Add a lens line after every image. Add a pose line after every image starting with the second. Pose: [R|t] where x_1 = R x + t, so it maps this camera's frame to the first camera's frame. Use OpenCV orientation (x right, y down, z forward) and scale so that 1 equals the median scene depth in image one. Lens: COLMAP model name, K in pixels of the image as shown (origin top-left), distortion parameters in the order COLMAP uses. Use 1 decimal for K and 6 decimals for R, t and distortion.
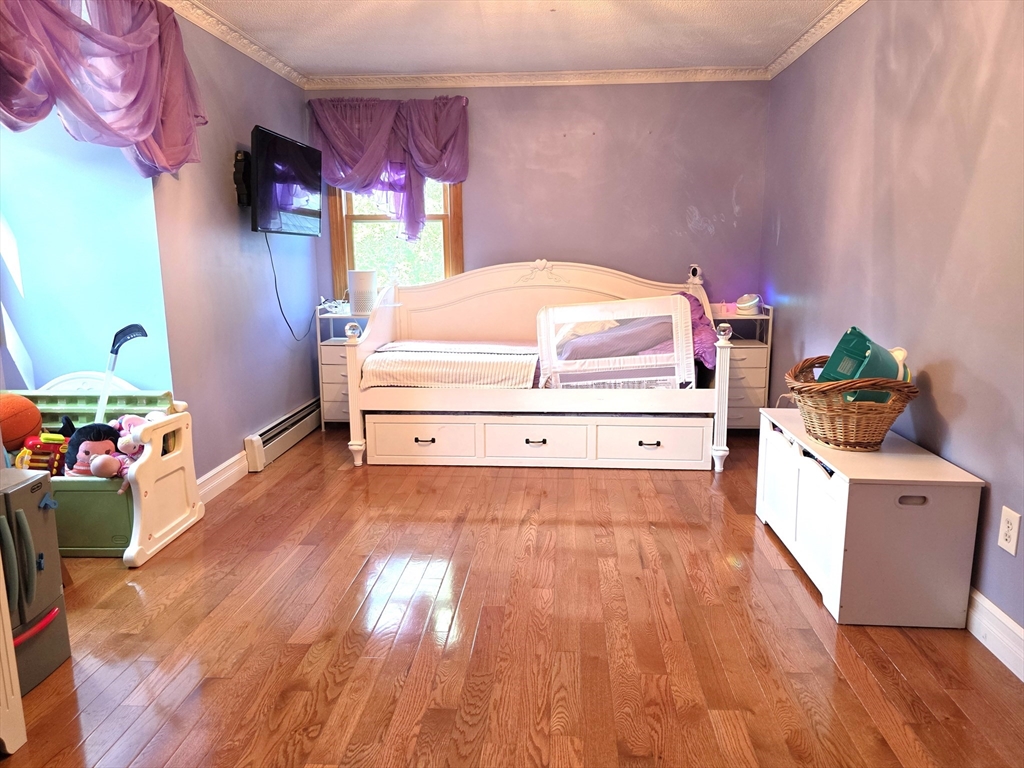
lens RADIAL K [[722.0, 0, 511.9], [0, 722.0, 382.1], [0, 0, 1]] dist [-0.002074, -0.000864]
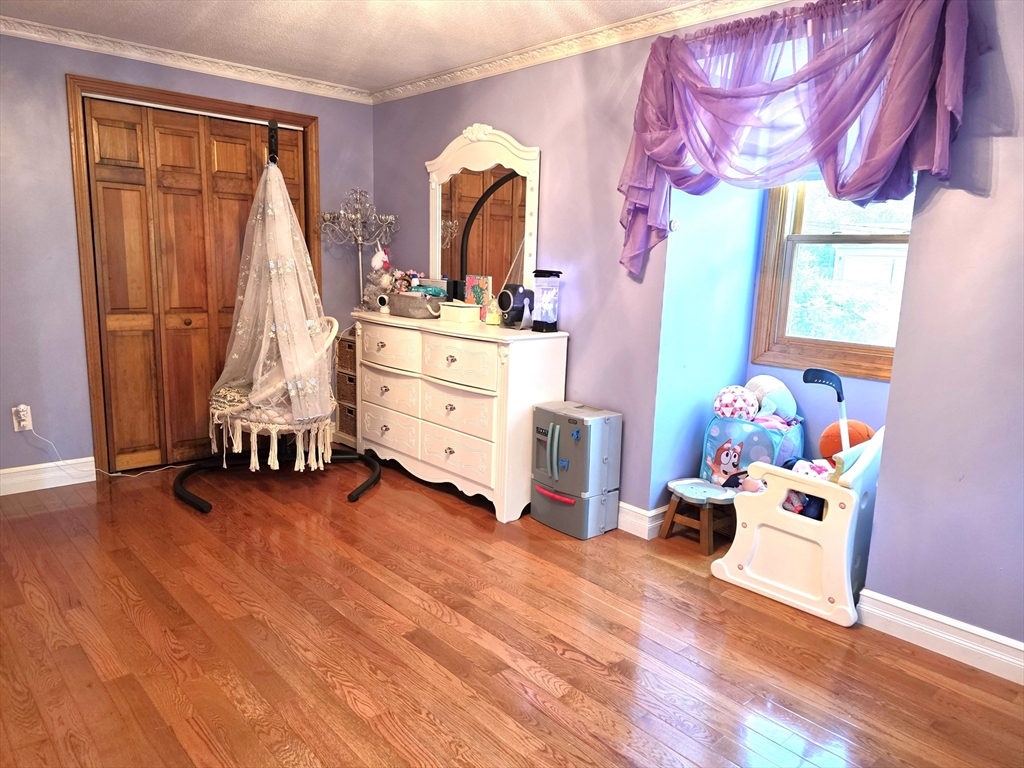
lens RADIAL K [[722.0, 0, 510.3], [0, 722.0, 388.3], [0, 0, 1]] dist [-0.002074, -0.000864]
pose [[-0.698479, 0.108084, -0.707421, 0.528314], [-0.155911, 0.941800, 0.297834, -0.346169], [0.698440, 0.318326, -0.640976, 1.729410]]
